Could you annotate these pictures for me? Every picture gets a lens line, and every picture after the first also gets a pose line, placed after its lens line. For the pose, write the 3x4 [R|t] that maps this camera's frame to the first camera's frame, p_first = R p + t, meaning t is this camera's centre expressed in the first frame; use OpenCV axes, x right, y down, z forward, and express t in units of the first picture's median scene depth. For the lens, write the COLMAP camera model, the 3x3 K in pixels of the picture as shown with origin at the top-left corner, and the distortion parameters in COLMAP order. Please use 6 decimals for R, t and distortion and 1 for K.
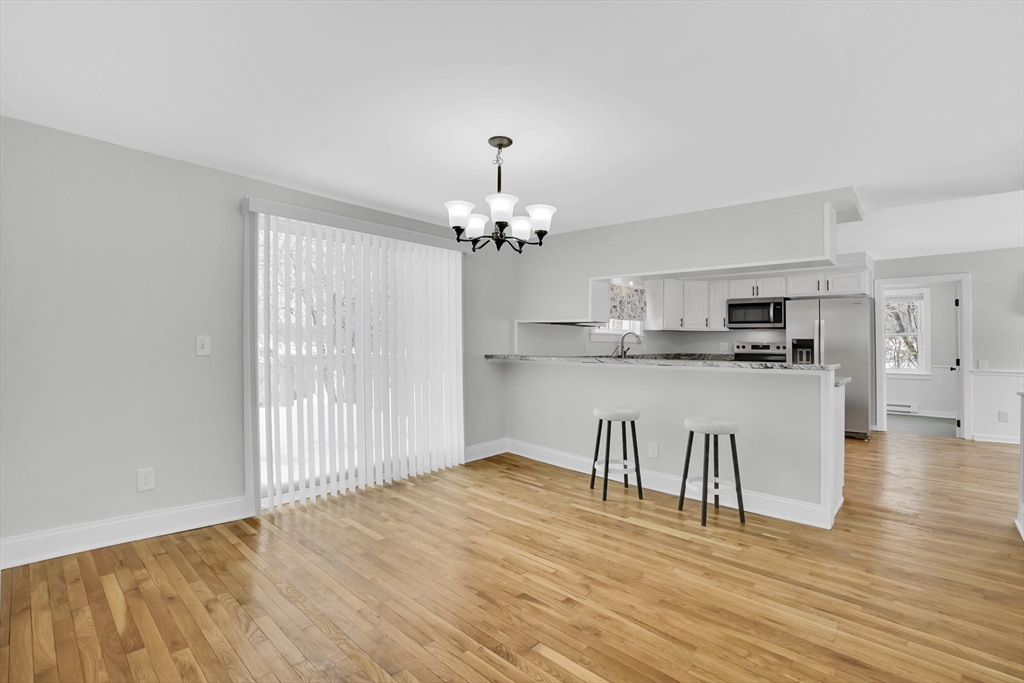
lens RADIAL K [[436.0, 0, 580.4], [0, 436.0, 340.9], [0, 0, 1]] dist [0.000569, 0.000077]
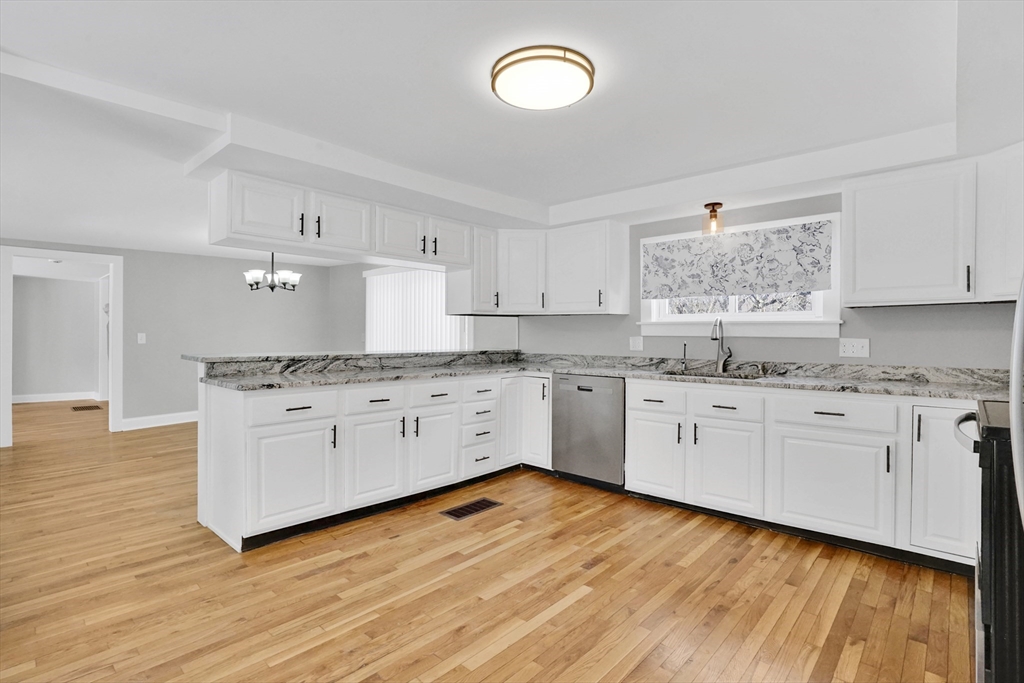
lens RADIAL K [[478.0, 0, 515.3], [0, 478.0, 333.3], [0, 0, 1]] dist [-0.051423, 0.017821]
pose [[-0.020566, -0.011594, -0.999721, 0.712239], [0.001817, 0.999931, -0.011634, 0.005210], [0.999787, -0.002056, -0.020544, 0.765794]]
